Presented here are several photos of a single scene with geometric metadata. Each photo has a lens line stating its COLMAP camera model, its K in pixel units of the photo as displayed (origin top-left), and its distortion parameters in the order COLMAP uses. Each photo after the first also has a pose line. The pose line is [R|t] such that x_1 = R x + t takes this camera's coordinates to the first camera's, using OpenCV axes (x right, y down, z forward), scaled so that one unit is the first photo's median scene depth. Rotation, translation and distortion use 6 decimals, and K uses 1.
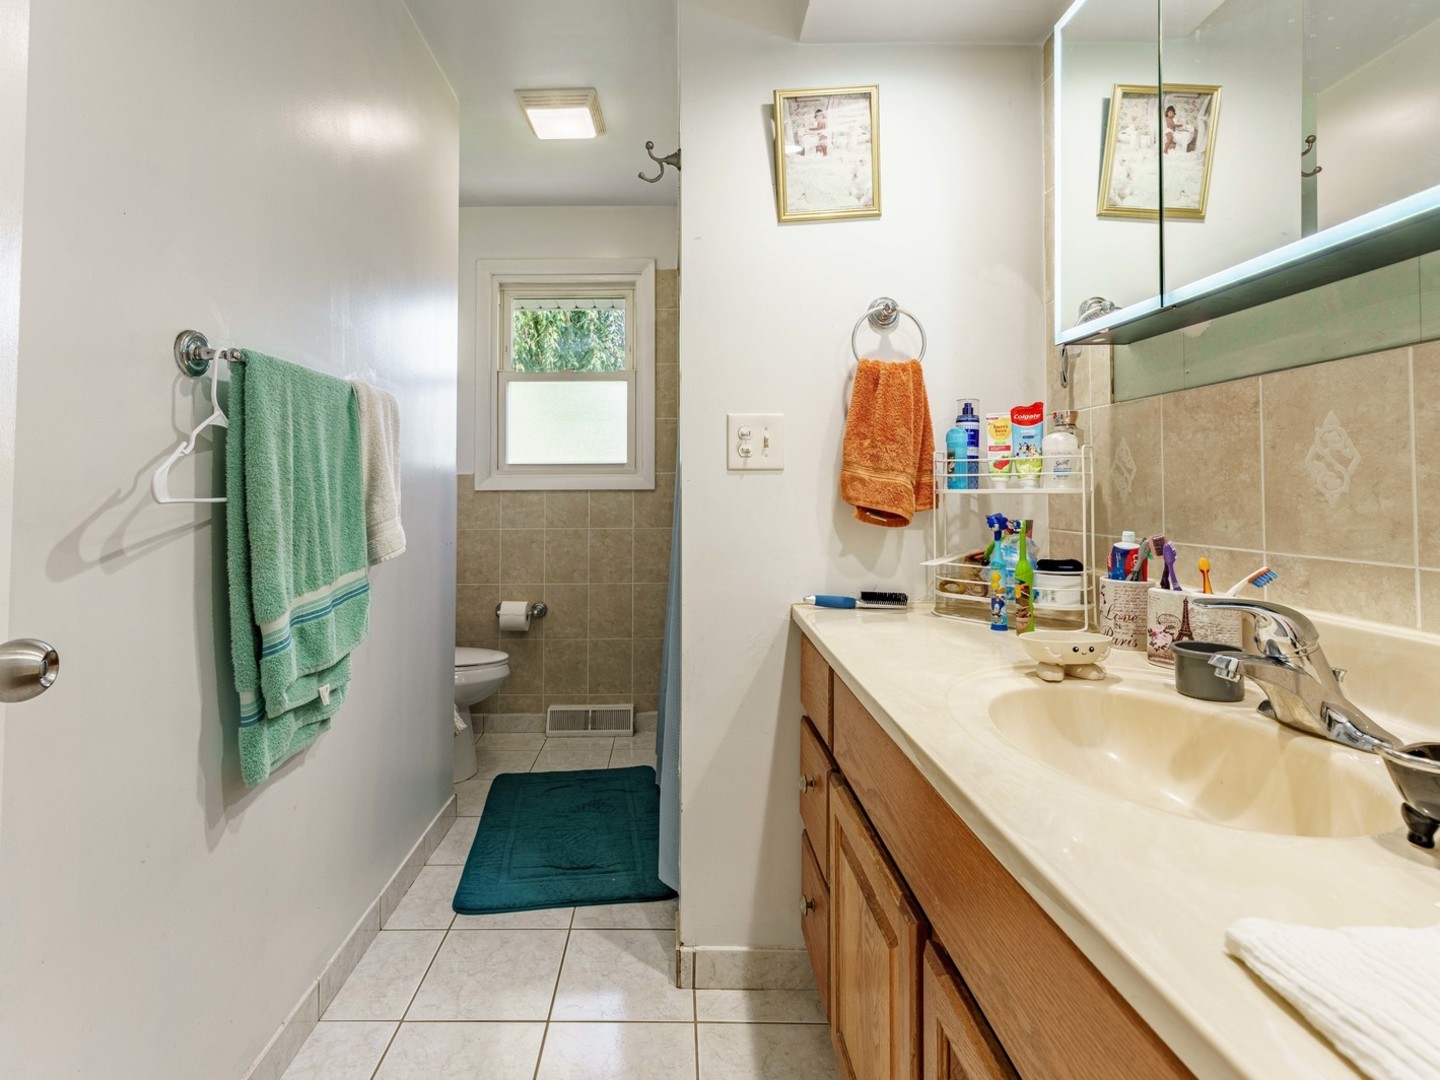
lens RADIAL K [[714.6, 0, 800.7], [0, 714.6, 478.6], [0, 0, 1]] dist [0.001263, -0.001018]
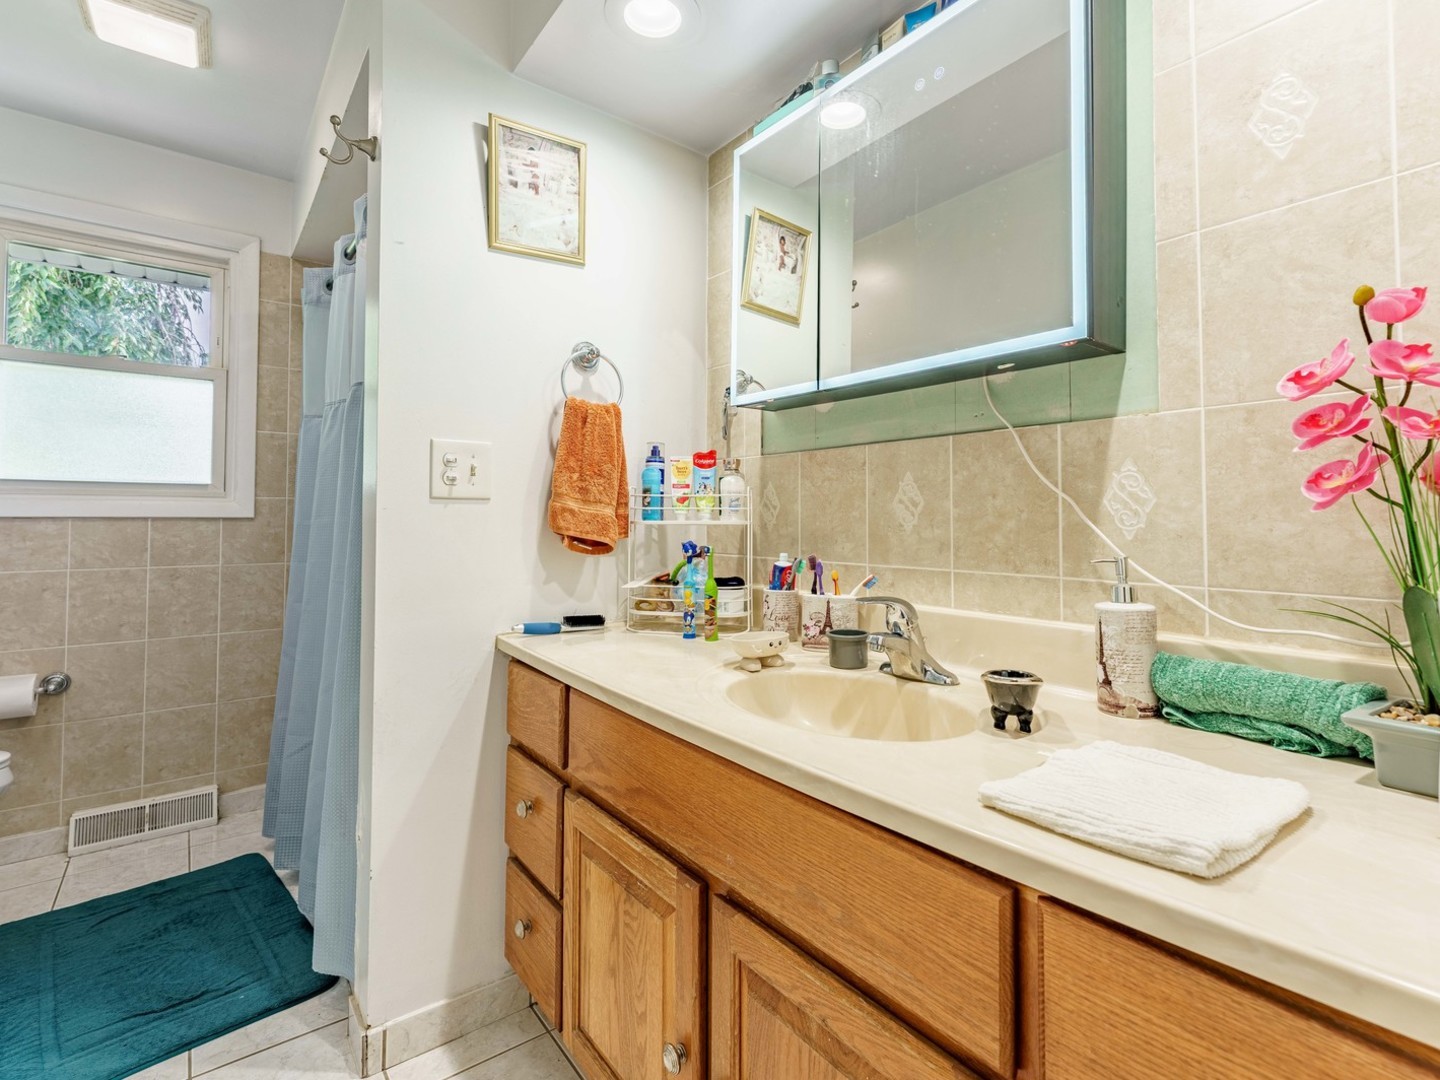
lens RADIAL K [[687.8, 0, 726.7], [0, 687.8, 509.9], [0, 0, 1]] dist [0.001079, -0.000623]
pose [[0.784600, 0.015647, 0.619805, -0.365935], [-0.017280, 0.999845, -0.003366, -0.000400], [-0.619762, -0.008070, 0.784749, 0.054220]]
